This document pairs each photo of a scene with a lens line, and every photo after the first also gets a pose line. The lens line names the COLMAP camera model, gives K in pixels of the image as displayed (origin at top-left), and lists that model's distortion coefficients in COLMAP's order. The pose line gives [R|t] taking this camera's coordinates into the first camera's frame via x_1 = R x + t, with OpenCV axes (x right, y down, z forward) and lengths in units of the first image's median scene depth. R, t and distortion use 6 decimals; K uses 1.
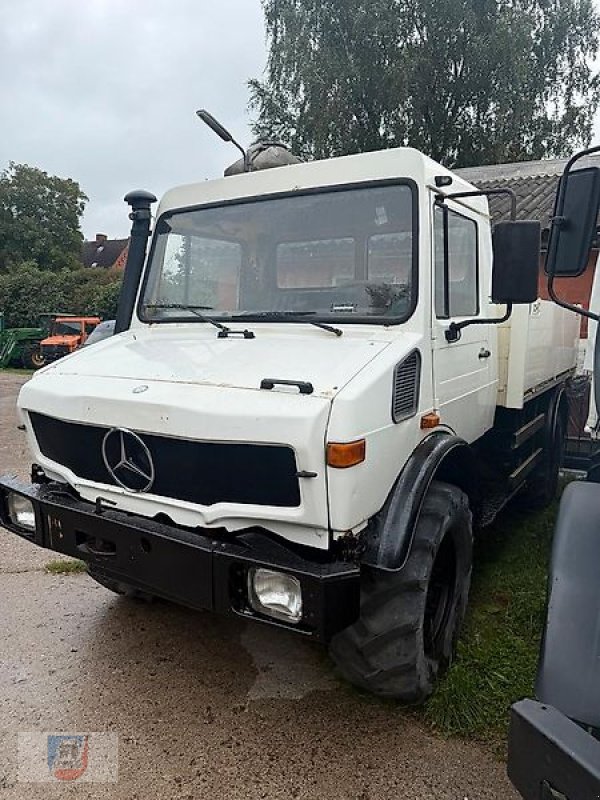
lens RADIAL K [[564.4, 0, 295.4], [0, 564.4, 396.6], [0, 0, 1]] dist [0.080317, -0.120796]
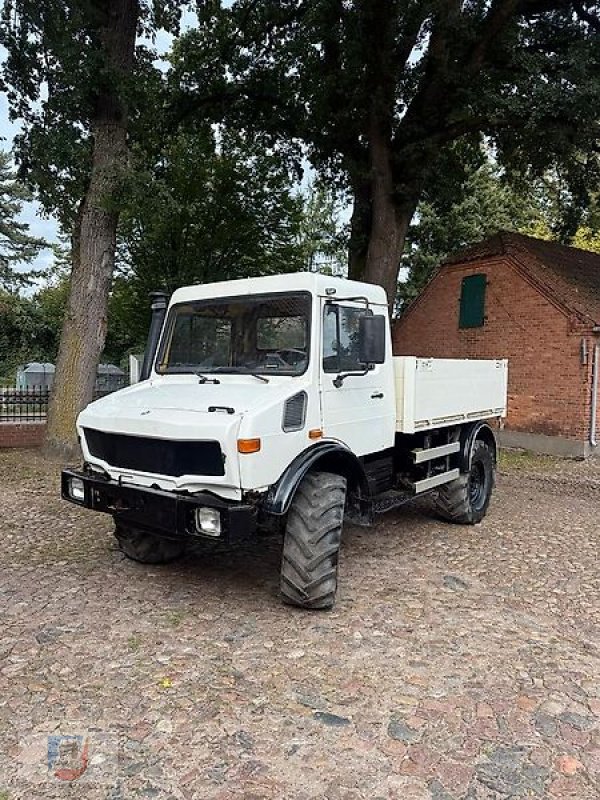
lens RADIAL K [[569.0, 0, 298.8], [0, 569.0, 388.8], [0, 0, 1]] dist [0.063533, -0.109345]
pose [[0.997185, 0.003440, -0.074896, 0.303045], [-0.010765, 0.995165, -0.097629, 0.073681], [0.074198, 0.098161, 0.992401, -0.662995]]
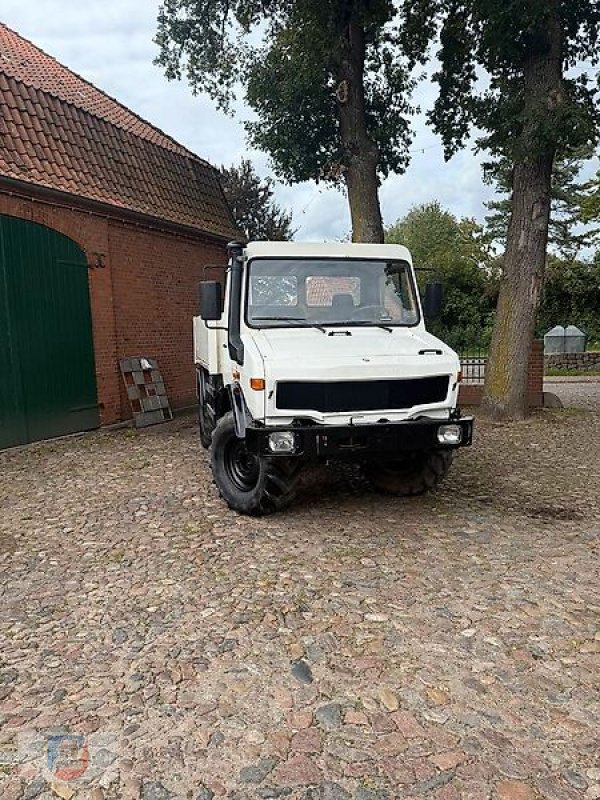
lens RADIAL K [[564.4, 0, 295.4], [0, 564.4, 396.6], [0, 0, 1]] dist [0.080317, -0.120796]
pose [[0.686203, -0.099462, 0.720578, -1.739708], [0.111125, 0.993314, 0.031284, 0.023884], [-0.718871, 0.058607, 0.692668, -0.185071]]
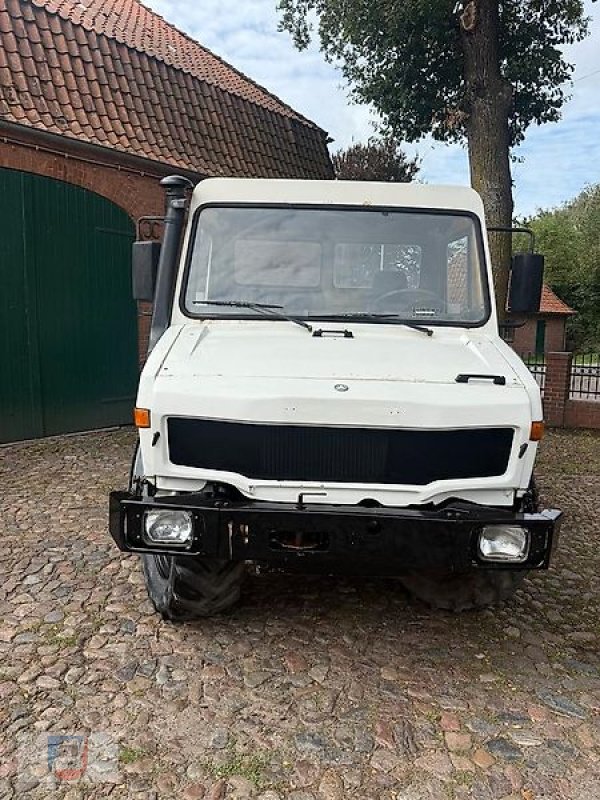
lens RADIAL K [[564.4, 0, 295.4], [0, 564.4, 396.6], [0, 0, 1]] dist [0.080317, -0.120796]
pose [[0.849594, -0.052621, 0.524805, -0.826445], [0.041208, 0.998592, 0.033416, -0.031770], [-0.525825, -0.006764, 0.850566, 0.129254]]
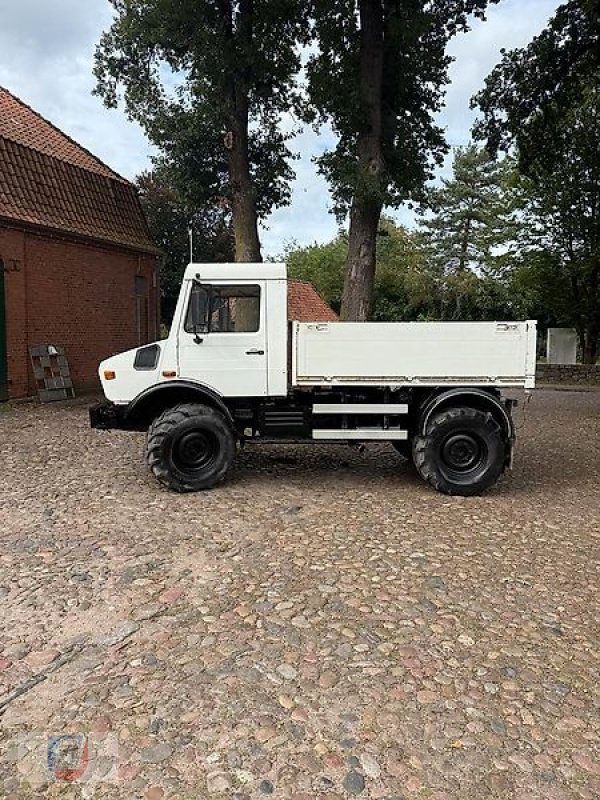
lens RADIAL K [[569.0, 0, 298.8], [0, 569.0, 388.8], [0, 0, 1]] dist [0.063533, -0.109345]
pose [[0.545778, 0.073735, -0.834679, 2.611122], [-0.113608, 0.993434, 0.013474, 0.008682], [0.830193, 0.087473, 0.550571, 0.082580]]
